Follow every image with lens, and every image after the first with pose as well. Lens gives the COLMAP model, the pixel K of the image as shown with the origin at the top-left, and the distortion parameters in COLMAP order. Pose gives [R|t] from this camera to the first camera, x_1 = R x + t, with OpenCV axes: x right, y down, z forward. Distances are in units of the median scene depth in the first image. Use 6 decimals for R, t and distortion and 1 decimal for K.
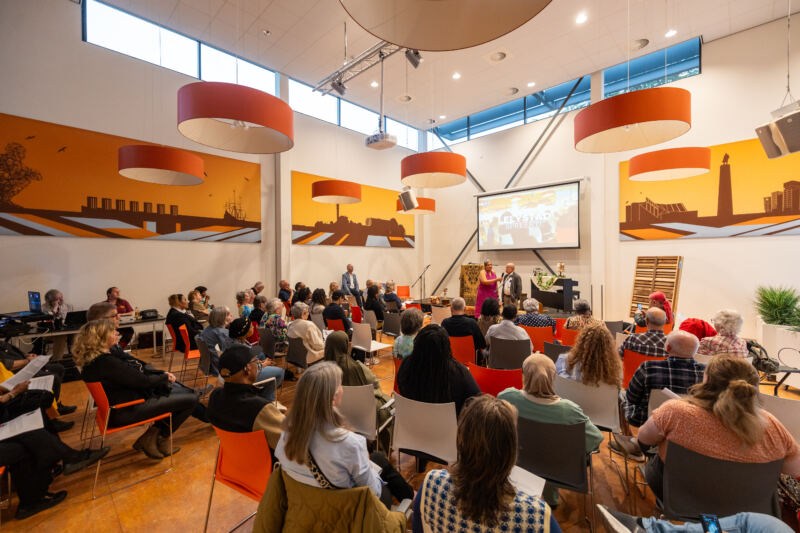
lens RADIAL K [[351.6, 0, 401.6], [0, 351.6, 259.8], [0, 0, 1]] dist [0.003498, 0.000005]
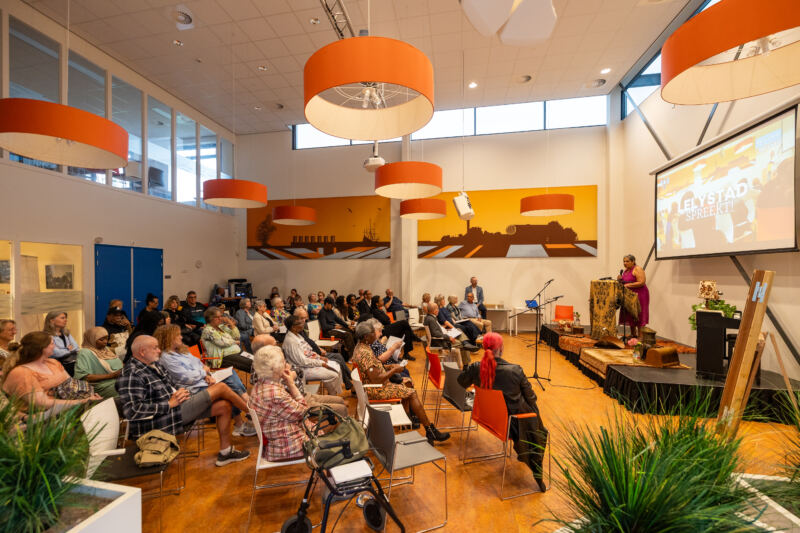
lens RADIAL K [[356.1, 0, 378.1], [0, 356.1, 274.6], [0, 0, 1]] dist [0.001595, -0.000118]
pose [[0.526548, 0.011763, -0.850064, 0.641391], [-0.001166, 0.999913, 0.013114, -0.007233], [0.850144, -0.005914, 0.526517, 0.304114]]
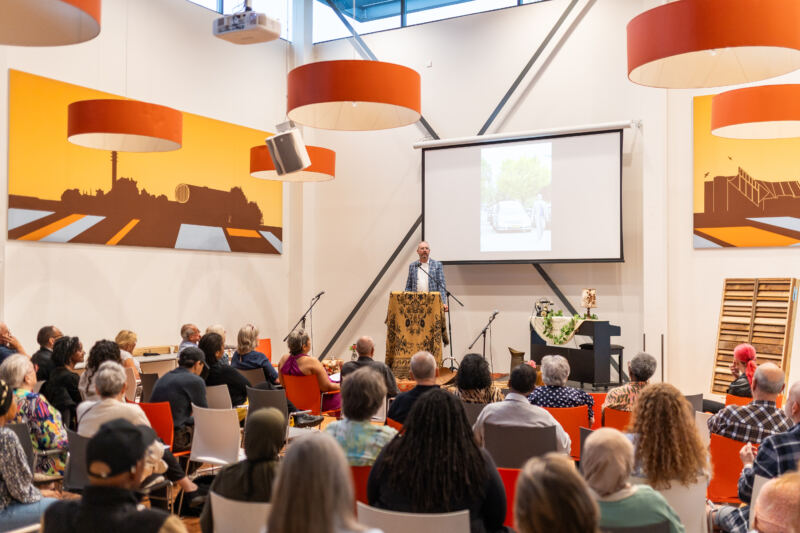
lens RADIAL K [[822.6, 0, 400.0], [0, 822.6, 266.5], [0, 0, 1]] dist [-0.003824, -0.005978]
pose [[0.975236, 0.016129, 0.220579, -0.069683], [-0.011482, 0.999685, -0.022334, 0.004924], [-0.220870, 0.019248, 0.975113, -0.085773]]
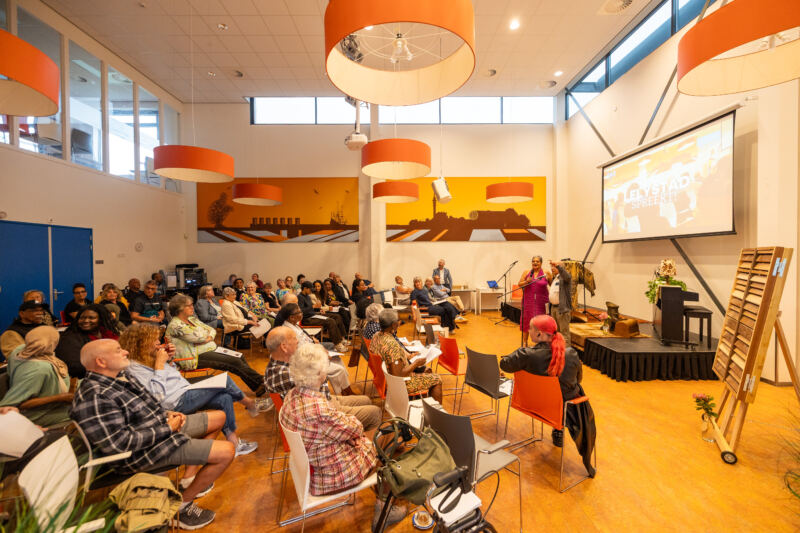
lens RADIAL K [[337.1, 0, 398.6], [0, 337.1, 262.5], [0, 0, 1]] dist [-0.001067, 0.000085]
pose [[0.700463, 0.013952, -0.713552, 0.537361], [0.003008, 0.999742, 0.022501, -0.001379], [0.713682, -0.017908, 0.700240, 0.274149]]
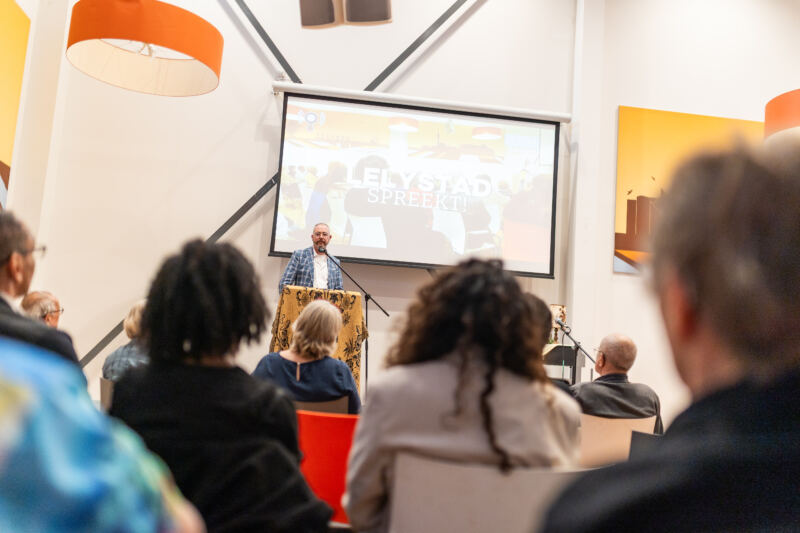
lens RADIAL K [[773.7, 0, 395.5], [0, 773.7, 262.2], [0, 0, 1]] dist [-0.003636, -0.000345]
pose [[0.620821, 0.147022, 0.770042, -0.331703], [-0.074299, 0.988870, -0.128902, 0.084390], [-0.780423, 0.022812, 0.624835, 0.597018]]
